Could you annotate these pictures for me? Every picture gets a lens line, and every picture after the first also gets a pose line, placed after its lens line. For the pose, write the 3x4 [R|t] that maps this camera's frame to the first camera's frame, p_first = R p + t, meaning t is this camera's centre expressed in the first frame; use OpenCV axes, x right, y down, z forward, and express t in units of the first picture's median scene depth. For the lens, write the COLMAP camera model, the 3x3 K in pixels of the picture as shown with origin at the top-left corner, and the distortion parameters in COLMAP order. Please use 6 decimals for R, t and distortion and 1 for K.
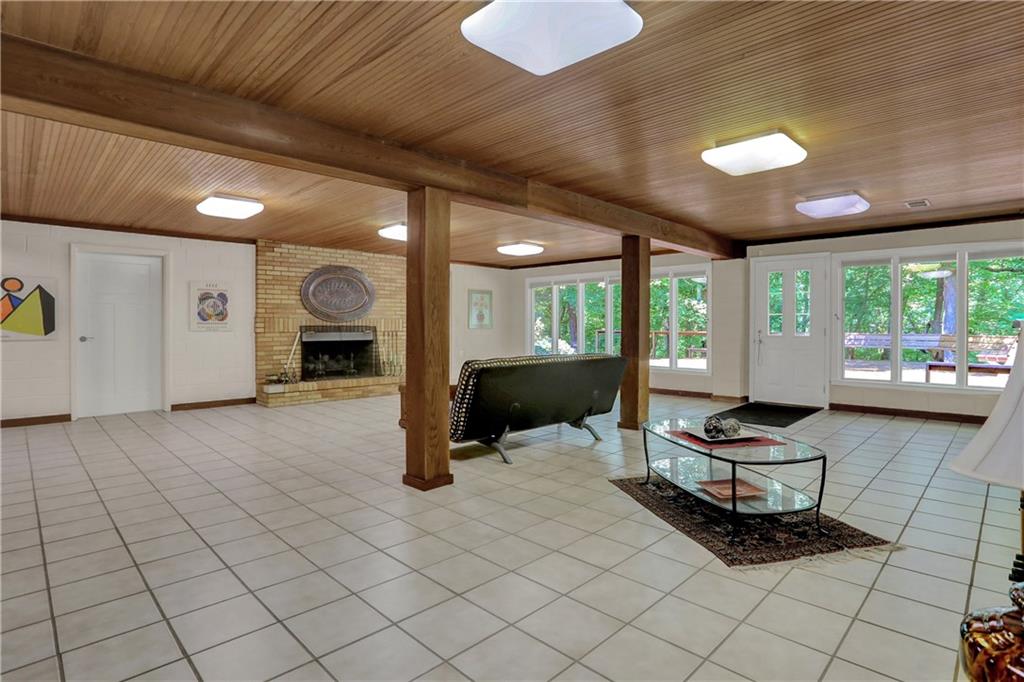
lens RADIAL K [[503.3, 0, 514.7], [0, 503.3, 332.1], [0, 0, 1]] dist [-0.045627, 0.011589]
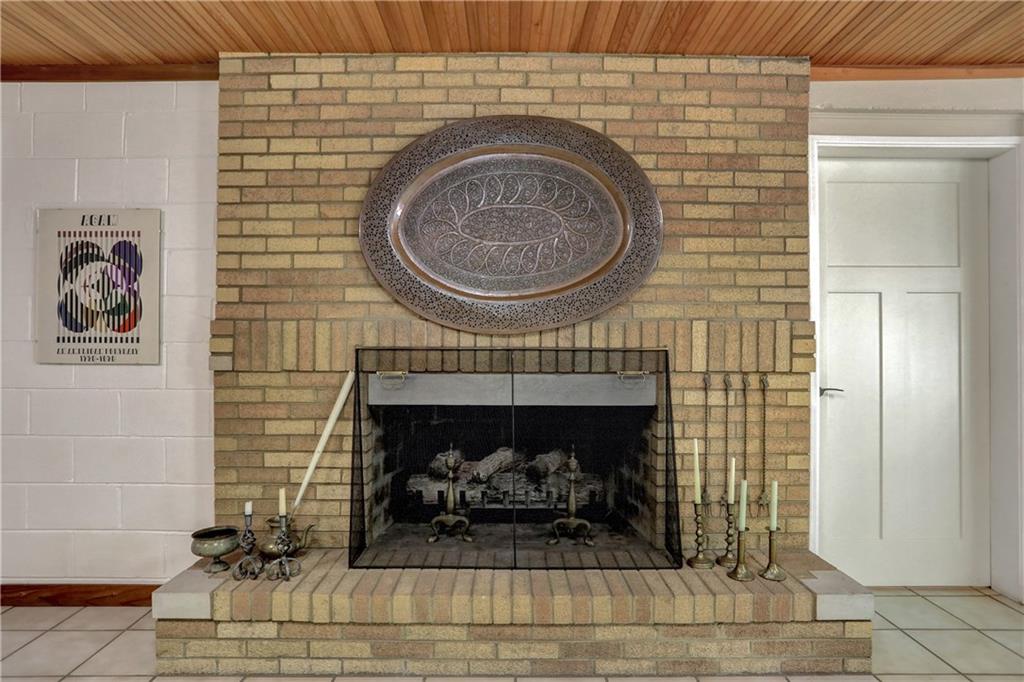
lens RADIAL K [[602.9, 0, 510.9], [0, 602.9, 334.1], [0, 0, 1]] dist [-0.044977, -0.000428]
pose [[0.718306, -0.010397, -0.695650, -0.142861], [-0.011045, 0.999592, -0.026345, -0.012514], [0.695640, 0.026608, 0.717898, 0.824780]]
